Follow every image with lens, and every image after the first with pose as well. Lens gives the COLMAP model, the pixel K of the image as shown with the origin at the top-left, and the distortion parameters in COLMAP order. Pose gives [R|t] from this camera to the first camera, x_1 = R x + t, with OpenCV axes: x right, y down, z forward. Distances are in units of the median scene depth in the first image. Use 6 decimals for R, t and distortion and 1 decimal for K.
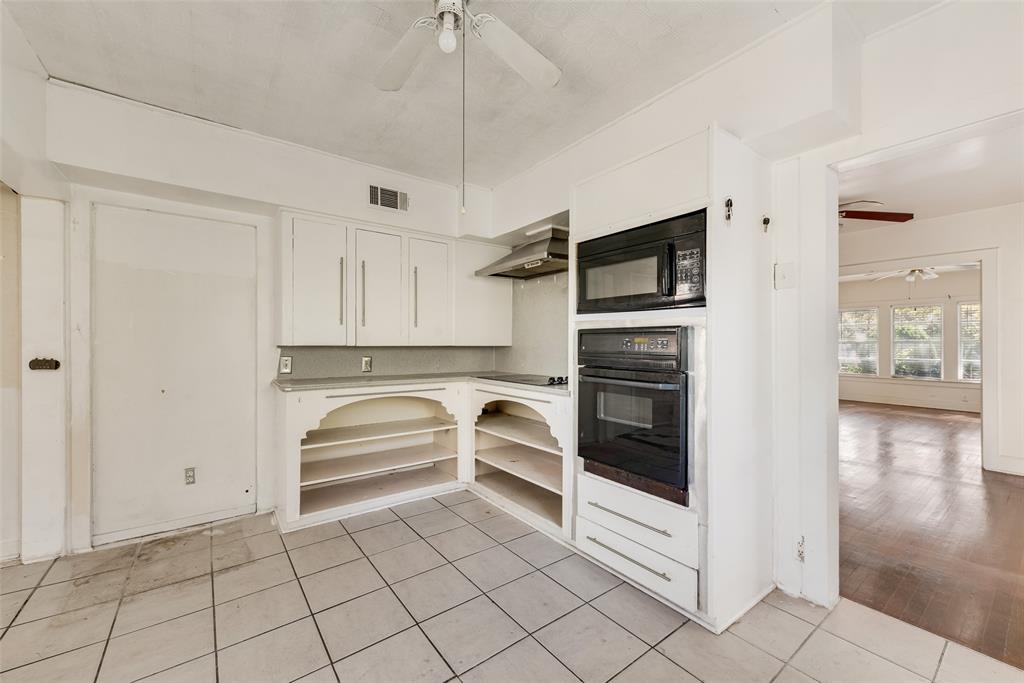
lens RADIAL K [[398.2, 0, 507.4], [0, 398.2, 343.6], [0, 0, 1]] dist [0.003203, -0.000011]
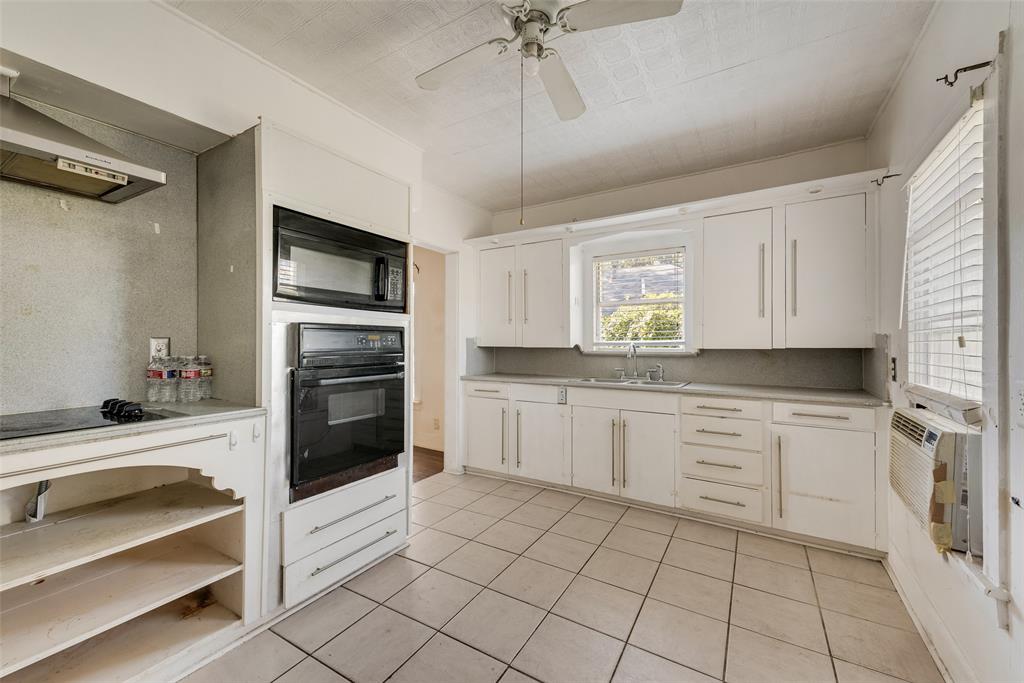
lens RADIAL K [[402.5, 0, 512.7], [0, 402.5, 339.8], [0, 0, 1]] dist [0.002478, -0.000113]
pose [[-0.382032, -0.000367, 0.924149, -0.608053], [-0.002108, 0.999998, -0.000475, -0.001829], [-0.924147, -0.002130, -0.382031, 0.778382]]
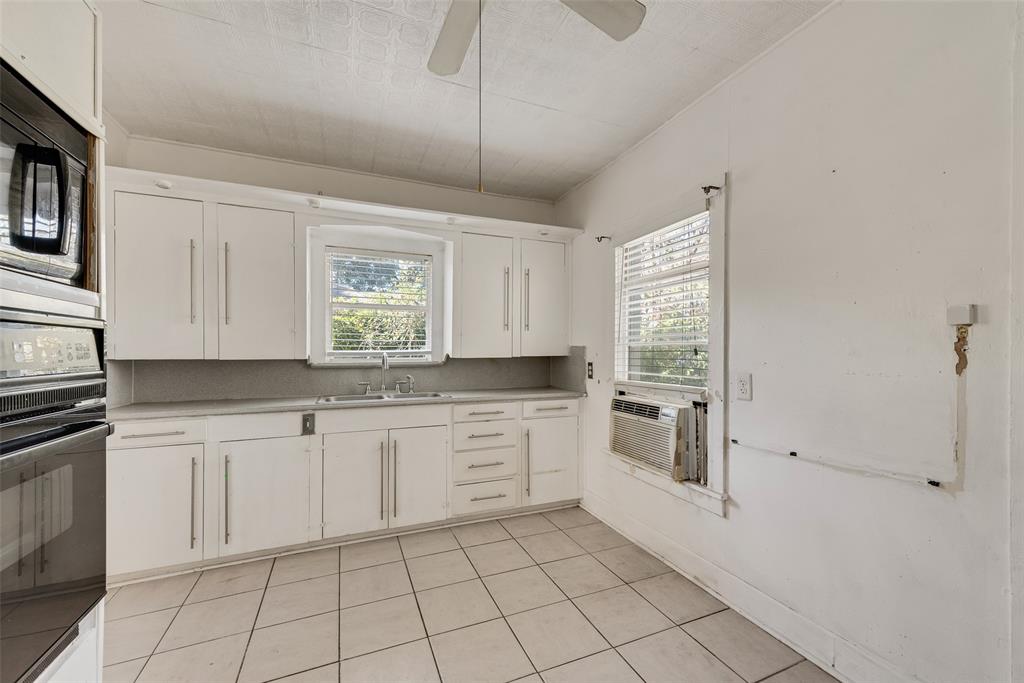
lens RADIAL K [[398.2, 0, 510.2], [0, 398.2, 352.2], [0, 0, 1]] dist [0.009945, -0.000019]
pose [[-0.971734, -0.005775, 0.236008, -0.186771], [-0.004912, 0.999979, 0.004247, -0.001317], [-0.236028, 0.002967, -0.971742, 0.949361]]
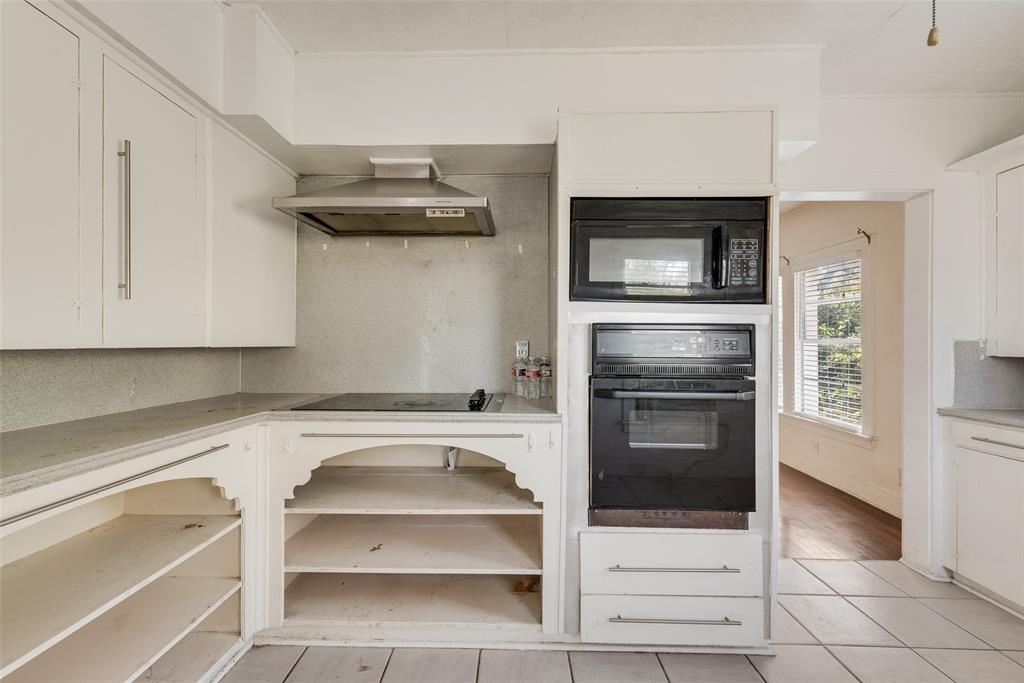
lens RADIAL K [[404.2, 0, 508.6], [0, 404.2, 343.6], [0, 0, 1]] dist [0.007744, -0.000214]
pose [[0.608455, 0.000463, 0.793588, -0.394054], [-0.003441, 0.999992, 0.002055, -0.001208], [-0.793581, -0.003981, 0.608452, 0.589088]]
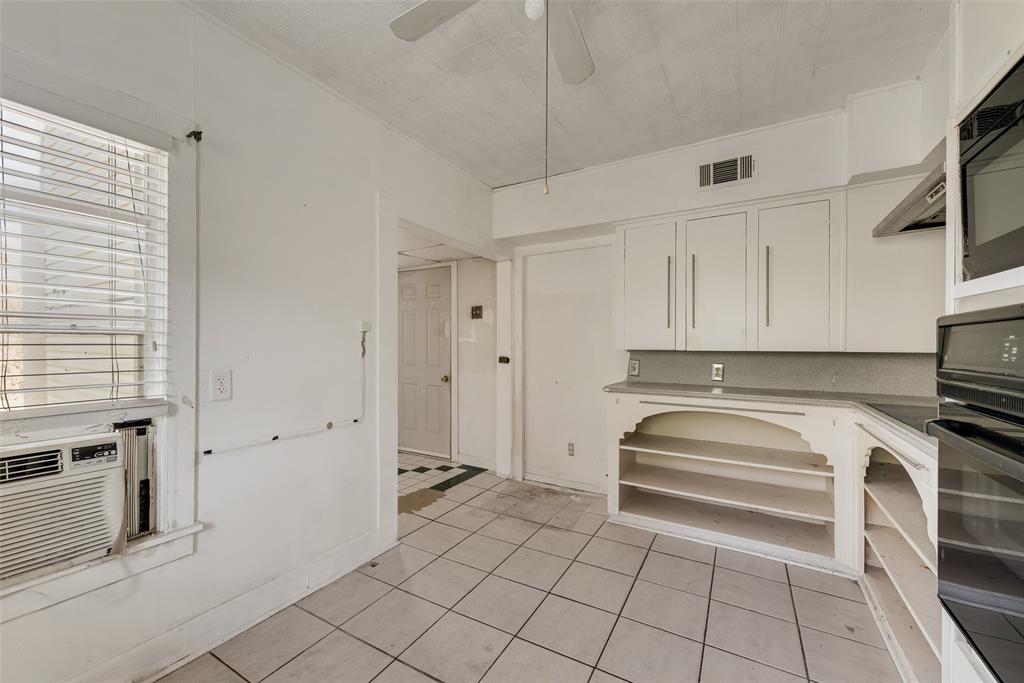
lens RADIAL K [[400.9, 0, 514.4], [0, 400.9, 345.9], [0, 0, 1]] dist [0.002384, -0.000005]
pose [[0.395239, -0.002772, -0.918574, 0.344603], [-0.003310, 0.999985, -0.004442, 0.000677], [0.918573, 0.004797, 0.395223, 0.325822]]
